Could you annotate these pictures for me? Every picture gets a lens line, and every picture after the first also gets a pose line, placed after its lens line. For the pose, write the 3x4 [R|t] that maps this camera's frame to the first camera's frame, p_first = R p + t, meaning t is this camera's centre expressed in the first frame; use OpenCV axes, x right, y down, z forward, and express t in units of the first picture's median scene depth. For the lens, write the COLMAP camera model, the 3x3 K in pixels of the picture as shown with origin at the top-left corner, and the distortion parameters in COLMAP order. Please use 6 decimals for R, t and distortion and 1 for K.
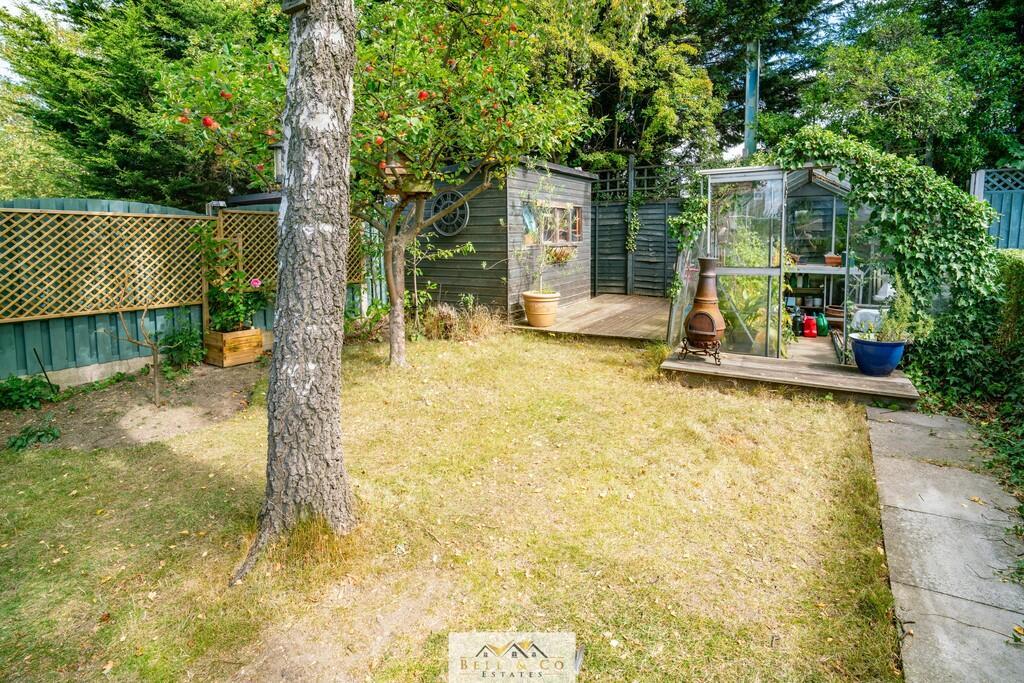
lens RADIAL K [[500.8, 0, 513.4], [0, 500.8, 280.4], [0, 0, 1]] dist [-0.000494, 0.000037]
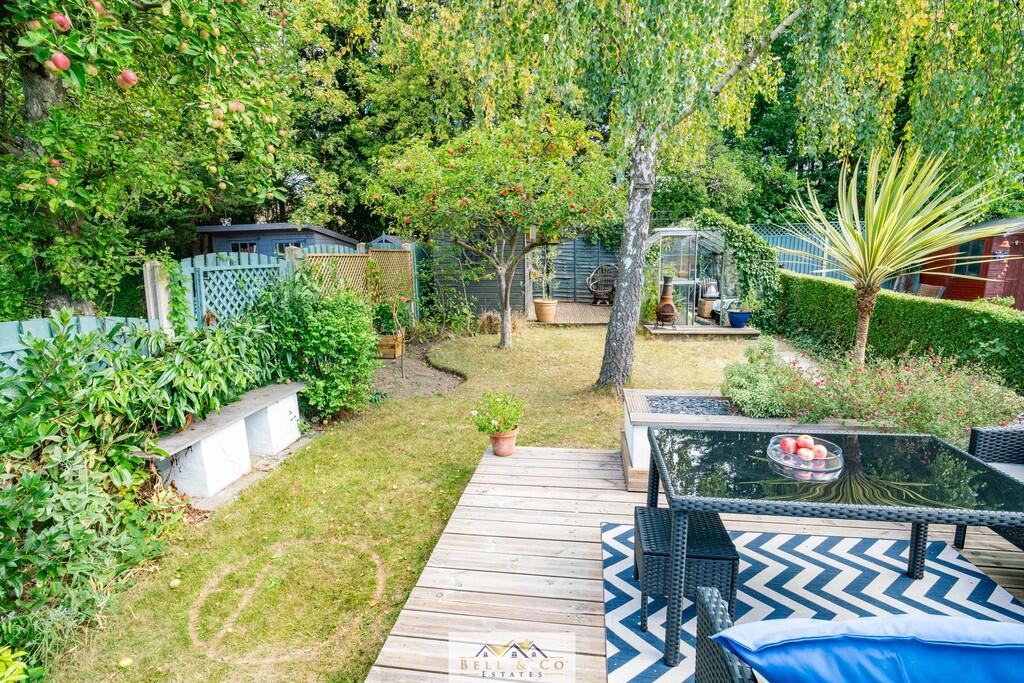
lens RADIAL K [[490.8, 0, 515.2], [0, 490.8, 339.5], [0, 0, 1]] dist [-0.001428, 0.000063]
pose [[0.918698, -0.072350, 0.388277, -1.007556], [0.038094, 0.994727, 0.095220, -0.002366], [-0.393119, -0.072688, 0.916610, -0.590510]]
